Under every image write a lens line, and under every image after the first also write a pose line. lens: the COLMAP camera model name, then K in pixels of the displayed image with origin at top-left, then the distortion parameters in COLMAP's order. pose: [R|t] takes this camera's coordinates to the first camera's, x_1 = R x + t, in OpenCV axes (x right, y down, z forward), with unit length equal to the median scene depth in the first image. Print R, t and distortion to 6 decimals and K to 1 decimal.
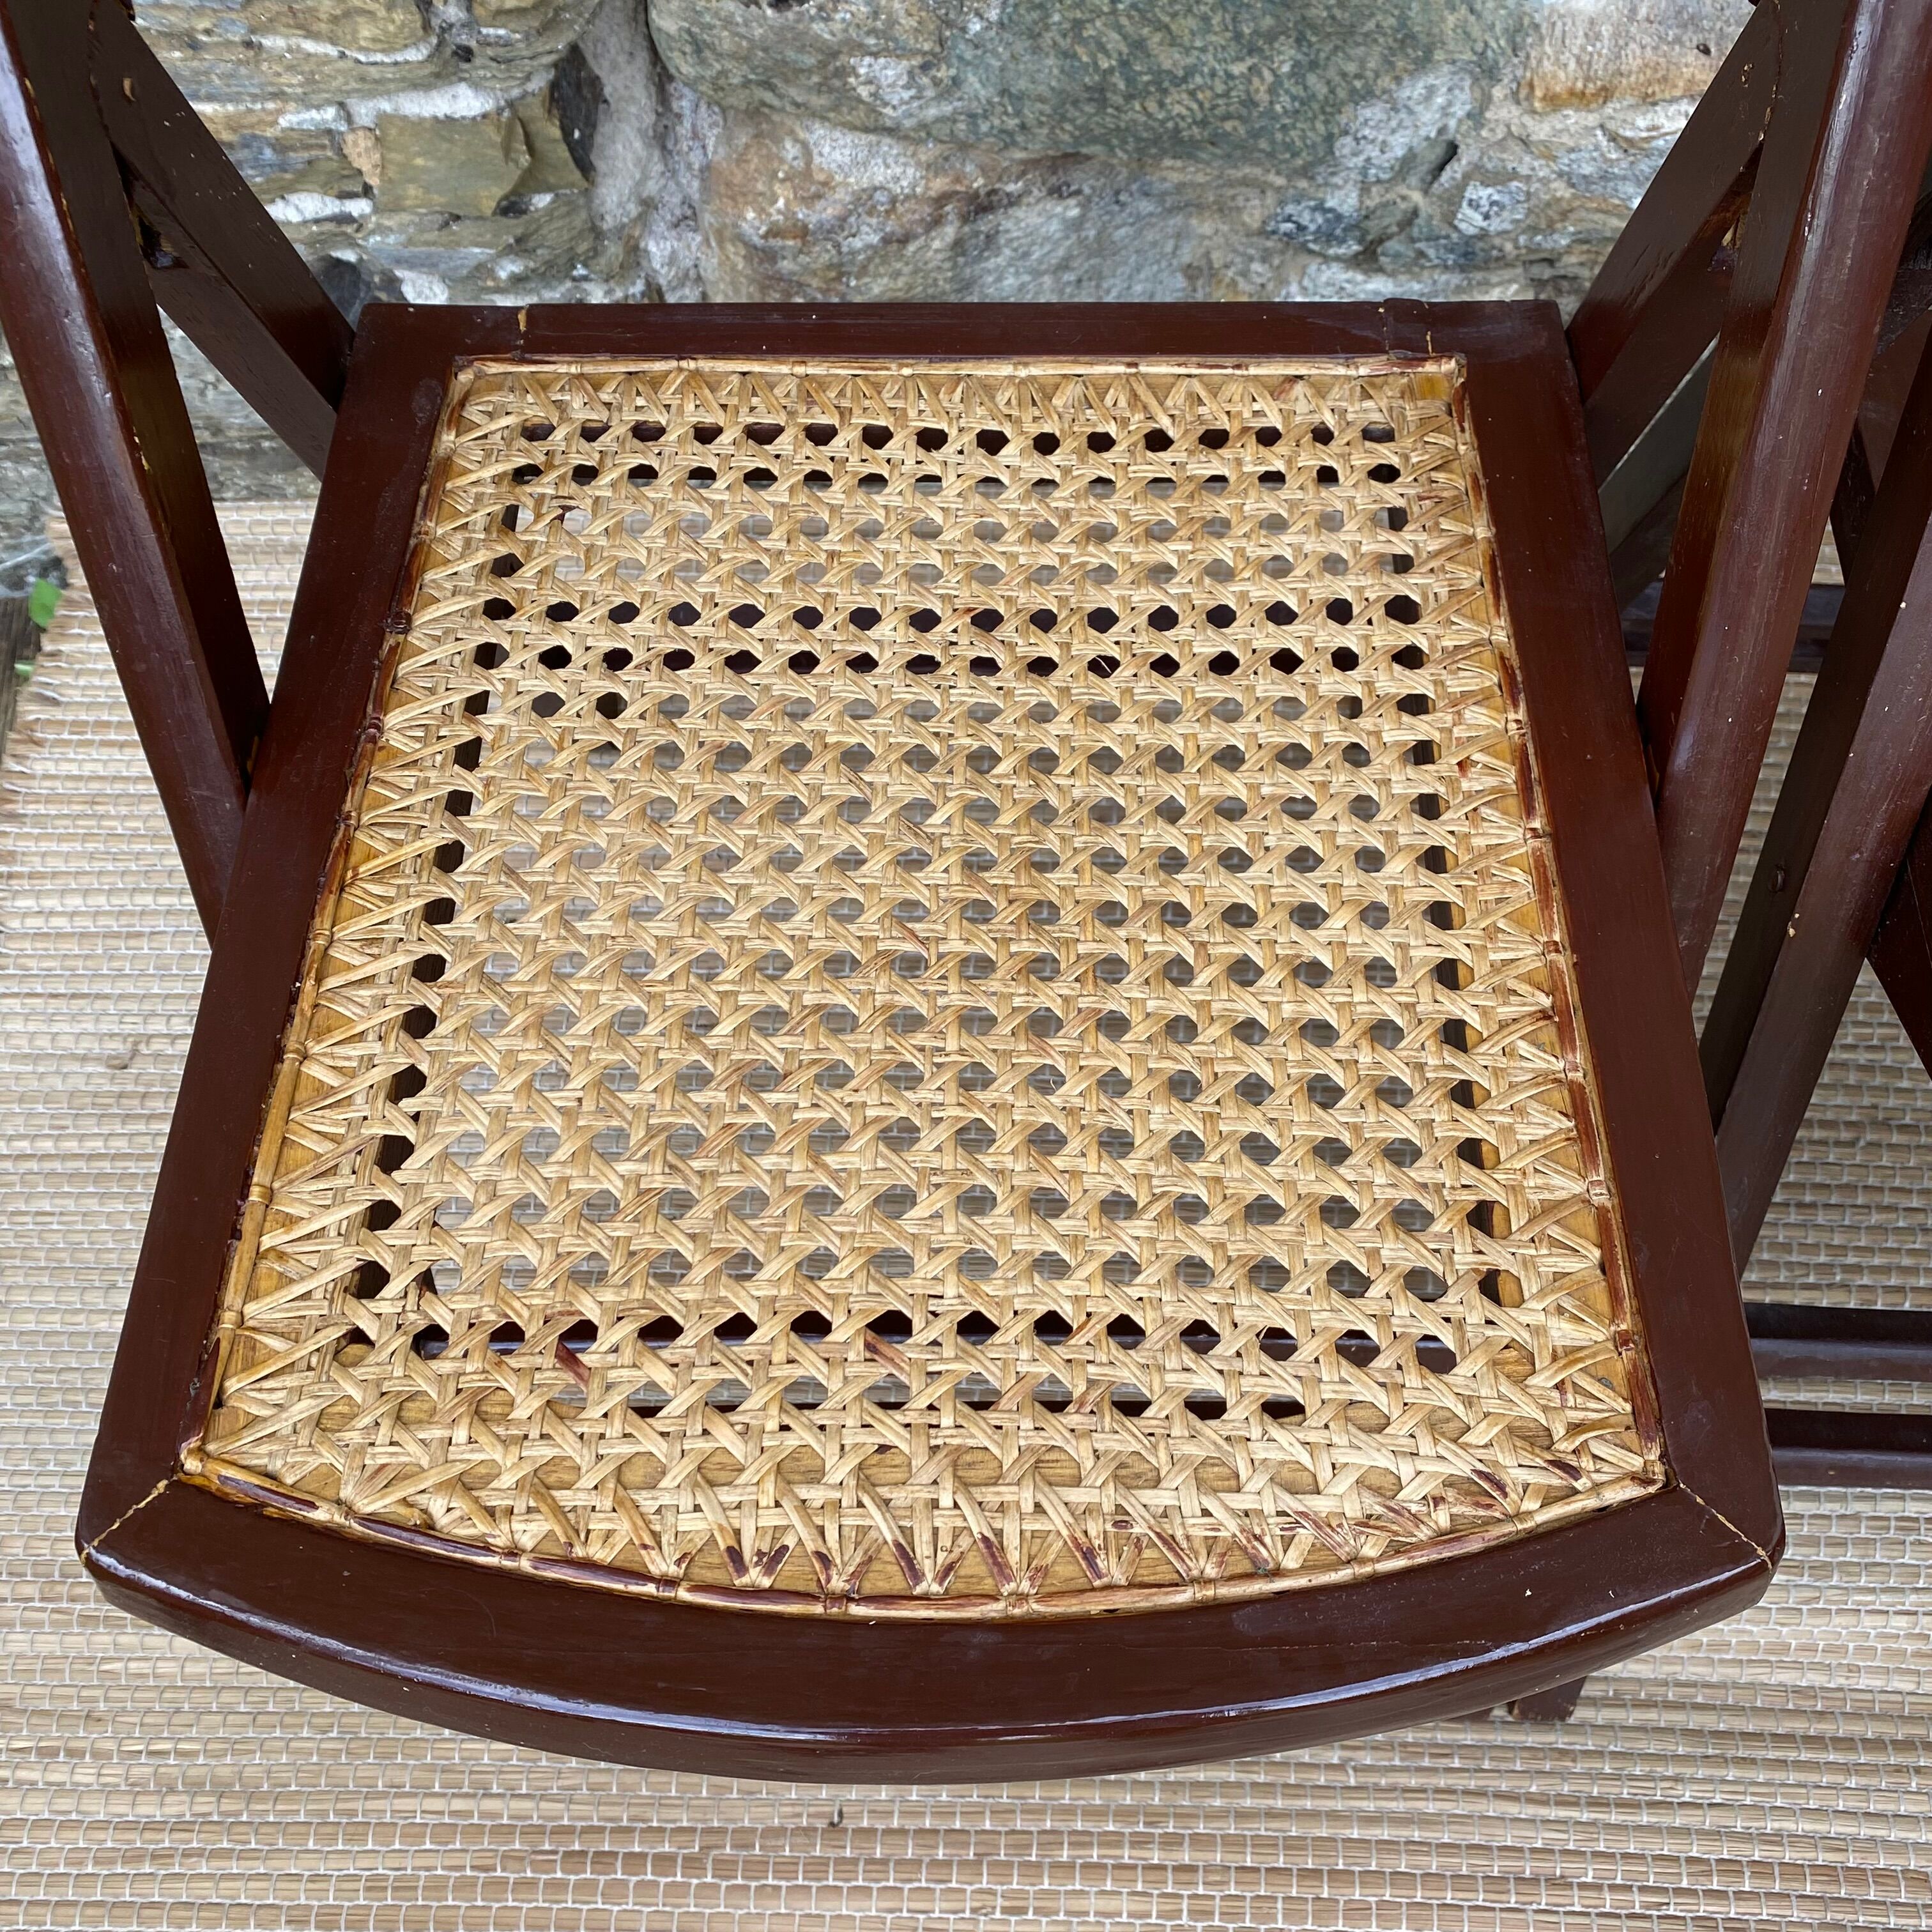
lens RADIAL K [[1972.6, 0, 992.7], [0, 1972.6, 985.1], [0, 0, 1]] dist [0.007160, 0.000000]
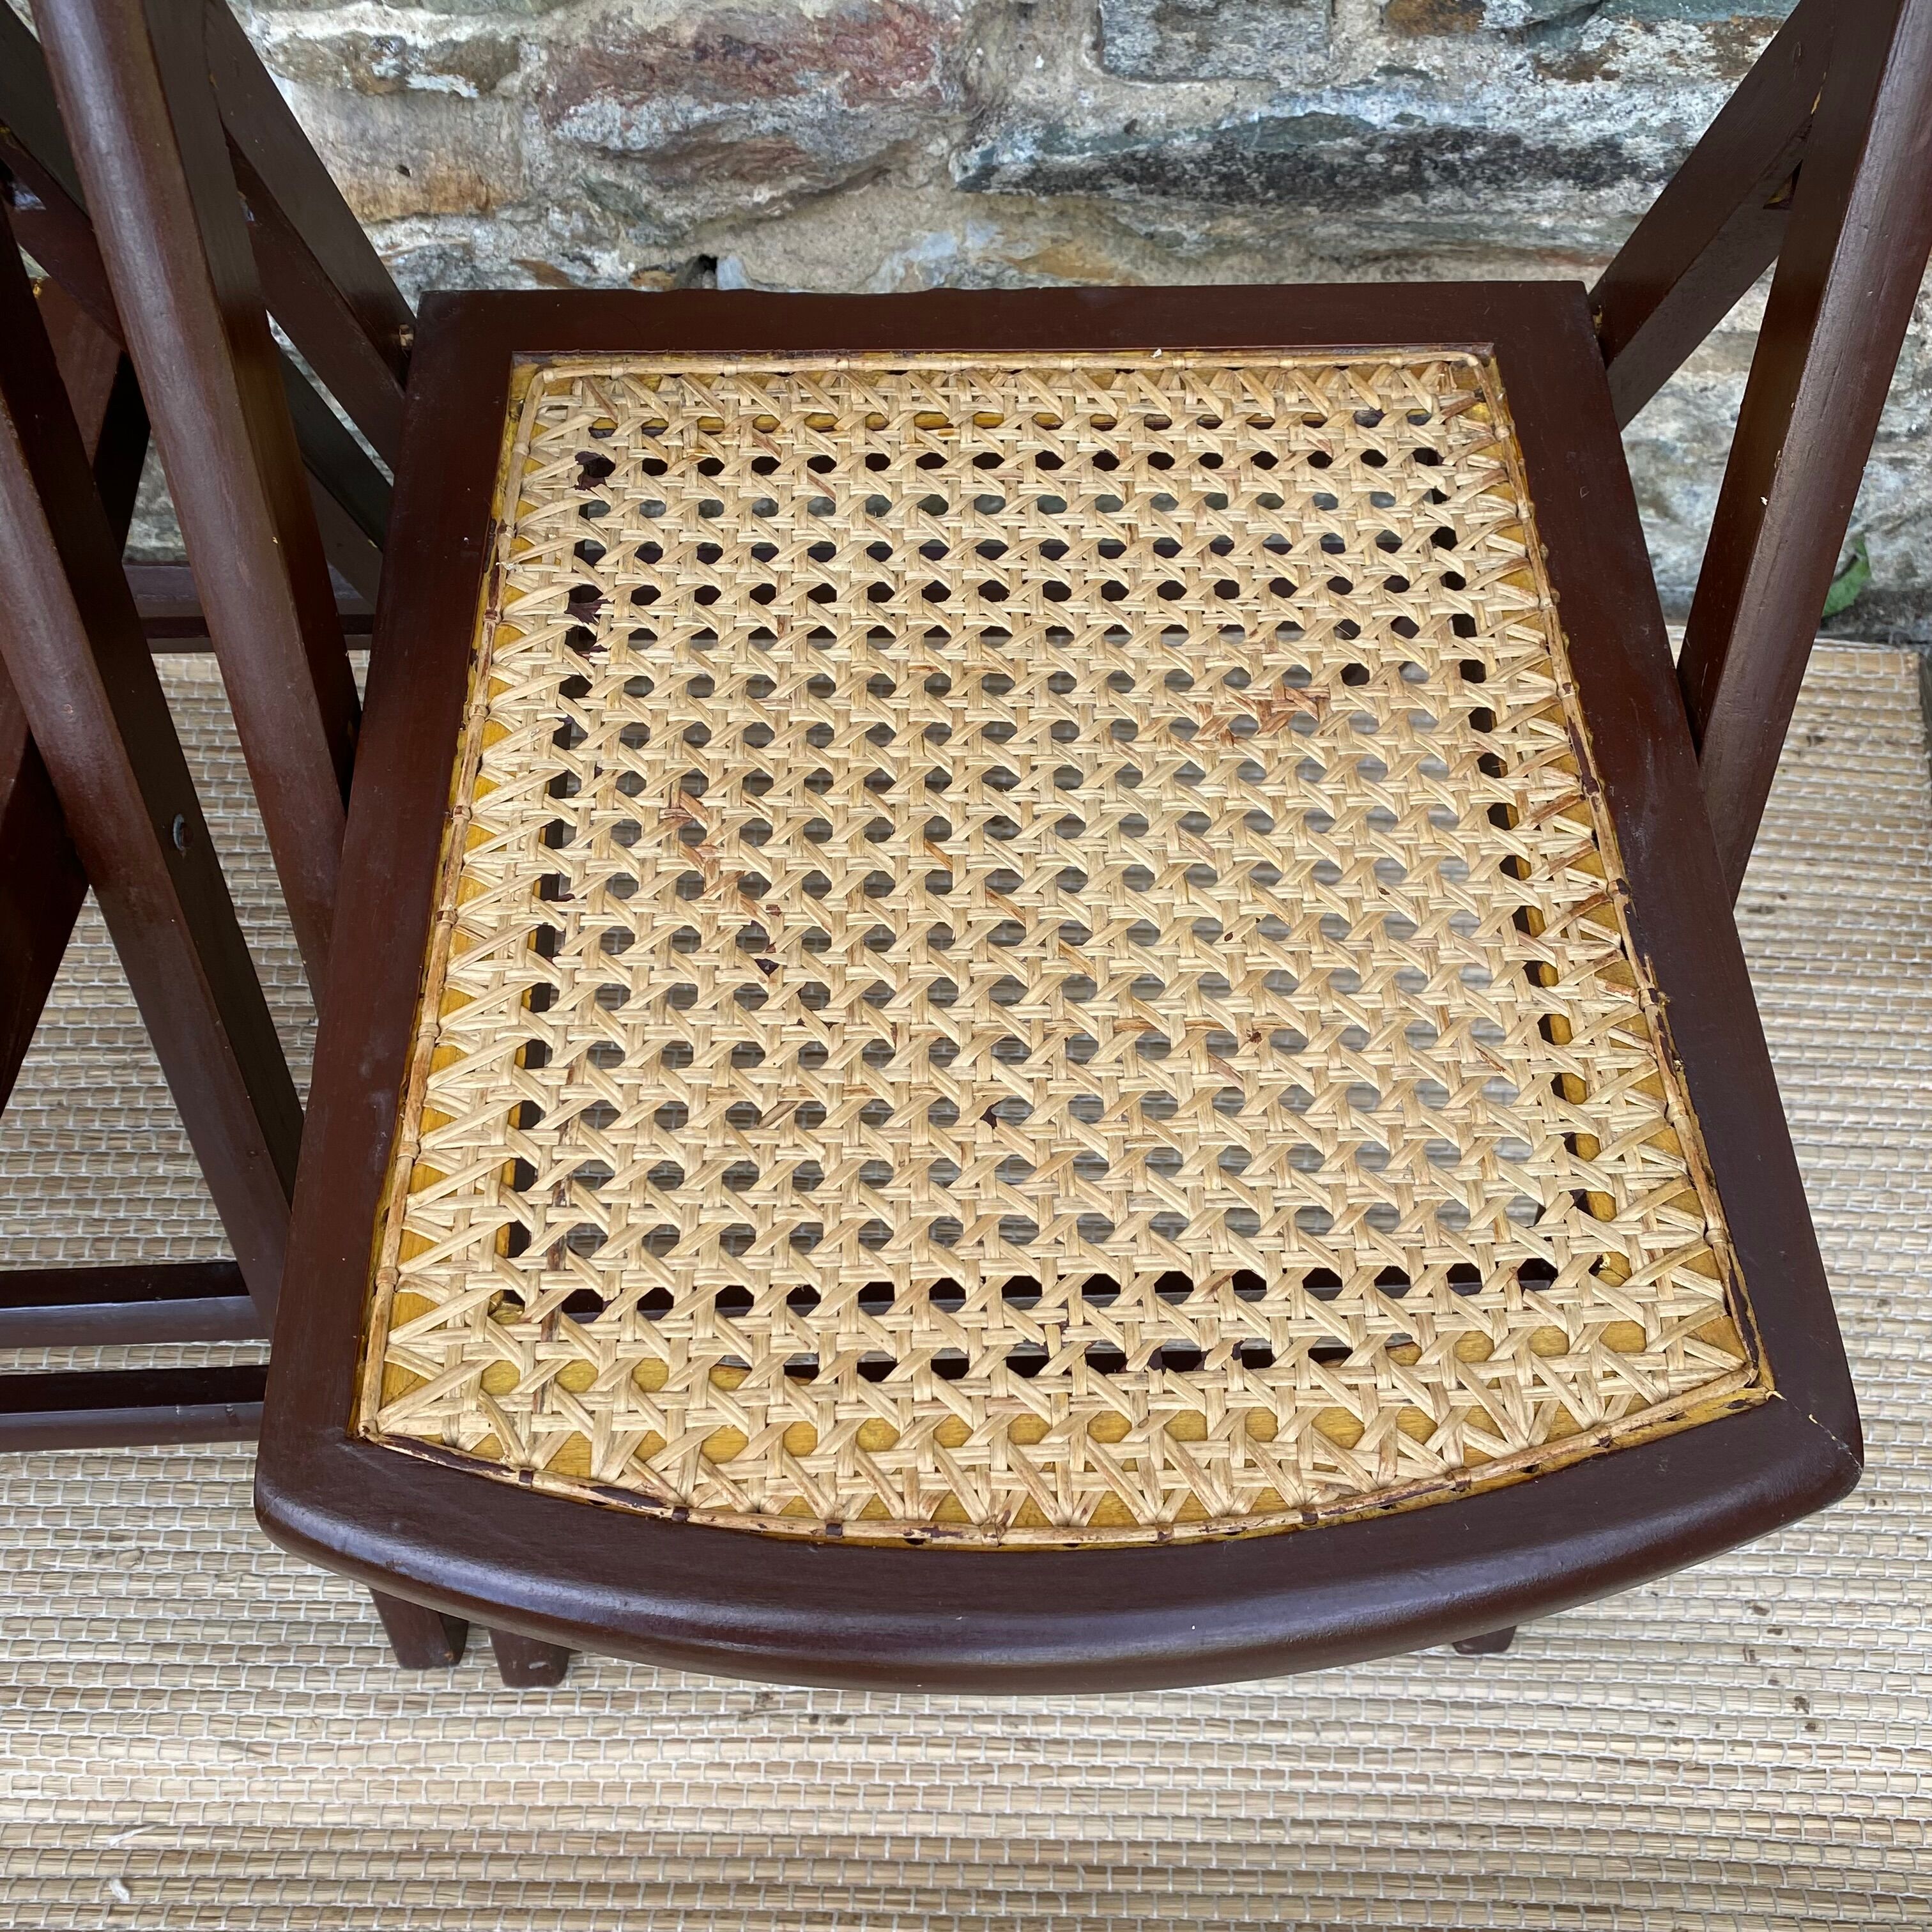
lens RADIAL K [[1972.6, 0, 999.3], [0, 1972.6, 960.5], [0, 0, 1]] dist [0.007160, 0.000000]
pose [[0.999377, -0.029918, 0.018733, 0.633594], [0.029557, 0.999378, 0.019260, -0.096070], [-0.019297, -0.018695, 0.999639, 0.015172]]
